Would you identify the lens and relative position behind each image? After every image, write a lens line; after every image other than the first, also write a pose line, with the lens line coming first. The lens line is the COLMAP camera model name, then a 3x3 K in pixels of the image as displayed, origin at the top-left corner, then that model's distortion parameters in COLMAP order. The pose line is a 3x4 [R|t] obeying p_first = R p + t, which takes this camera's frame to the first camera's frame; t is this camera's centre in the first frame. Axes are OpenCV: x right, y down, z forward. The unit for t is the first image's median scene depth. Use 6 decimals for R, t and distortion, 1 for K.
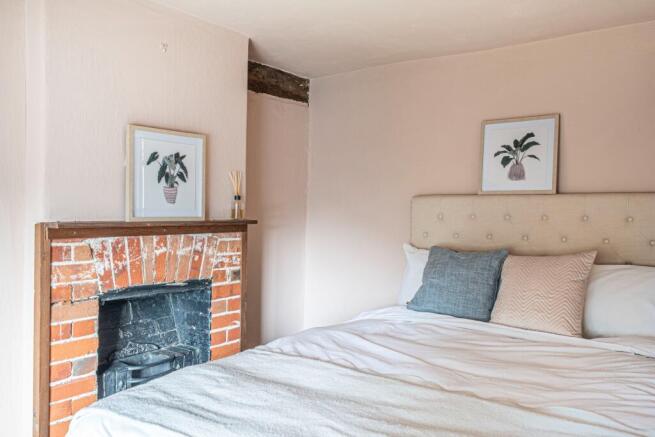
lens RADIAL K [[562.1, 0, 328.4], [0, 562.1, 215.0], [0, 0, 1]] dist [0.028015, -0.000164]
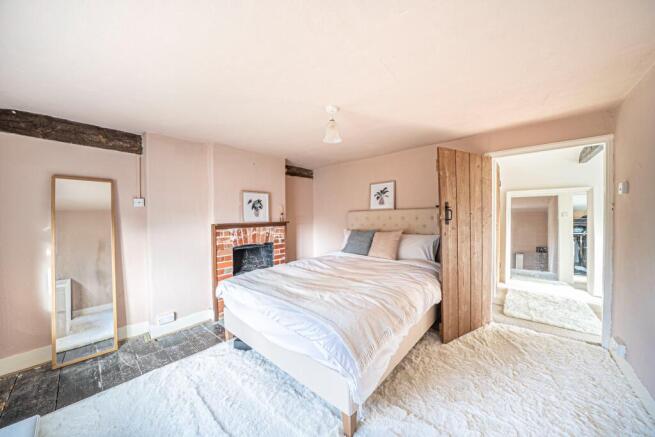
lens RADIAL K [[226.8, 0, 326.5], [0, 226.8, 219.1], [0, 0, 1]] dist [-0.022802, 0.001103]
pose [[0.995183, -0.025853, -0.094569, 0.183678], [0.025969, 0.999663, -0.000002, 0.001971], [0.094537, -0.002454, 0.995518, -0.138773]]
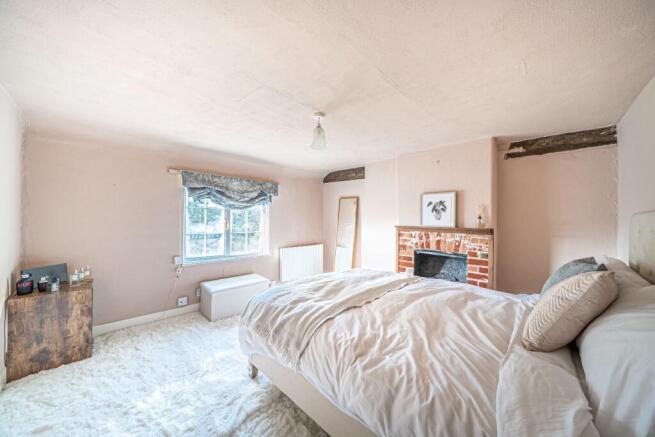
lens RADIAL K [[226.8, 0, 328.0], [0, 226.8, 217.3], [0, 0, 1]] dist [-0.022802, 0.001103]
pose [[-0.130962, -0.023981, -0.991097, 0.765857], [-0.032259, 0.999281, -0.019917, 0.002762], [0.990862, 0.029364, -0.131642, 0.589605]]
